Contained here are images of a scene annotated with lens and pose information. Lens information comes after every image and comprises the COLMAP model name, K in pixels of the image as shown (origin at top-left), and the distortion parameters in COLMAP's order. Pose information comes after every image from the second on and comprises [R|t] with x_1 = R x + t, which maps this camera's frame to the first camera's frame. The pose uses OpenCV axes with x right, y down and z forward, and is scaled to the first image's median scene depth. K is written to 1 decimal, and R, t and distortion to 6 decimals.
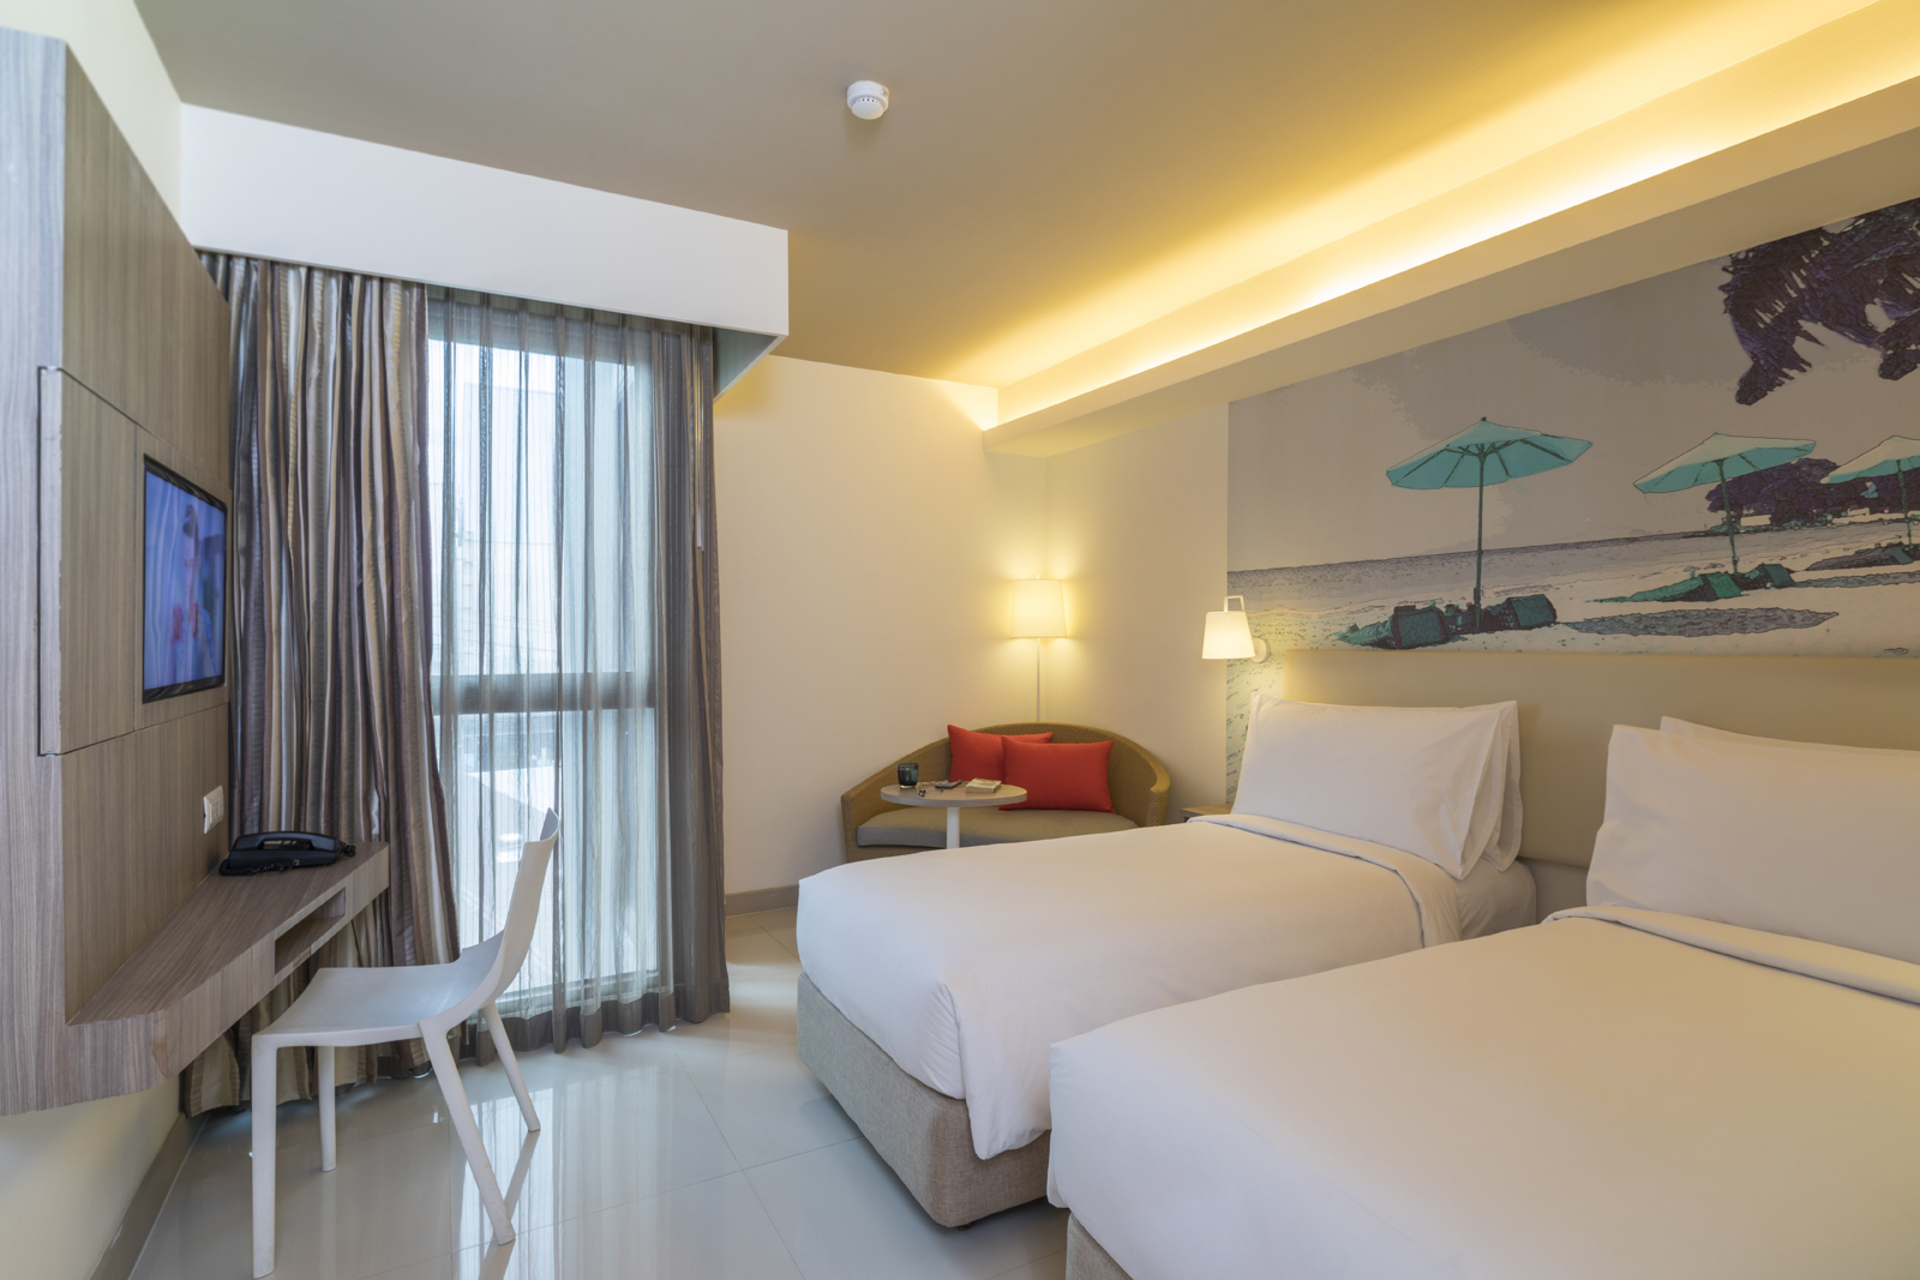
lens RADIAL K [[987.2, 0, 960.0], [0, 987.2, 640.0], [0, 0, 1]] dist [-0.001105, -0.005722]
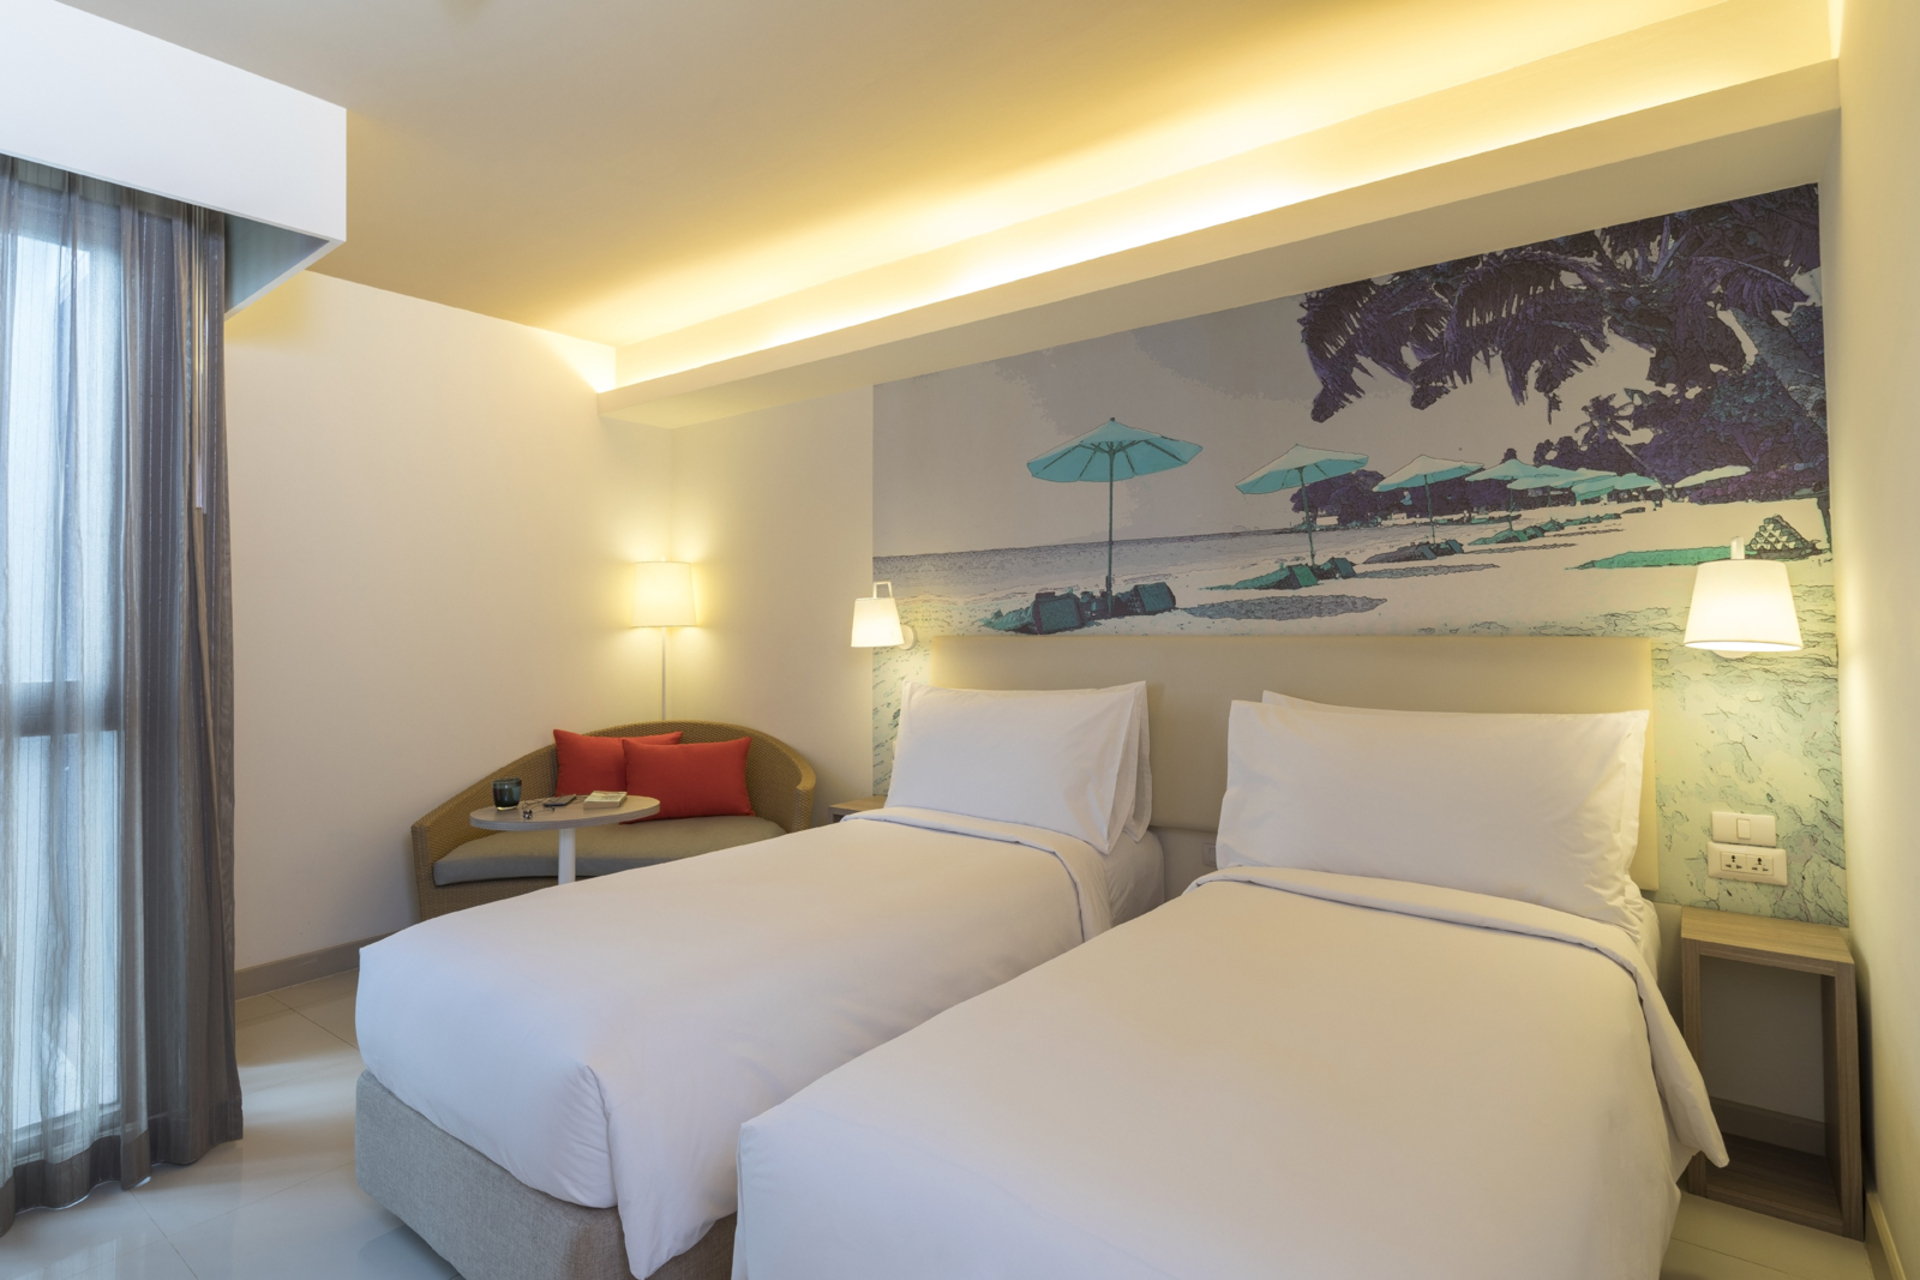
lens RADIAL K [[938.7, 0, 962.5], [0, 938.7, 599.6], [0, 0, 1]] dist [-0.003300, -0.001286]
pose [[0.906155, 0.002631, 0.422937, -0.042755], [0.010210, 0.999553, -0.028093, -0.000245], [-0.422822, 0.029775, 0.905724, 0.127753]]
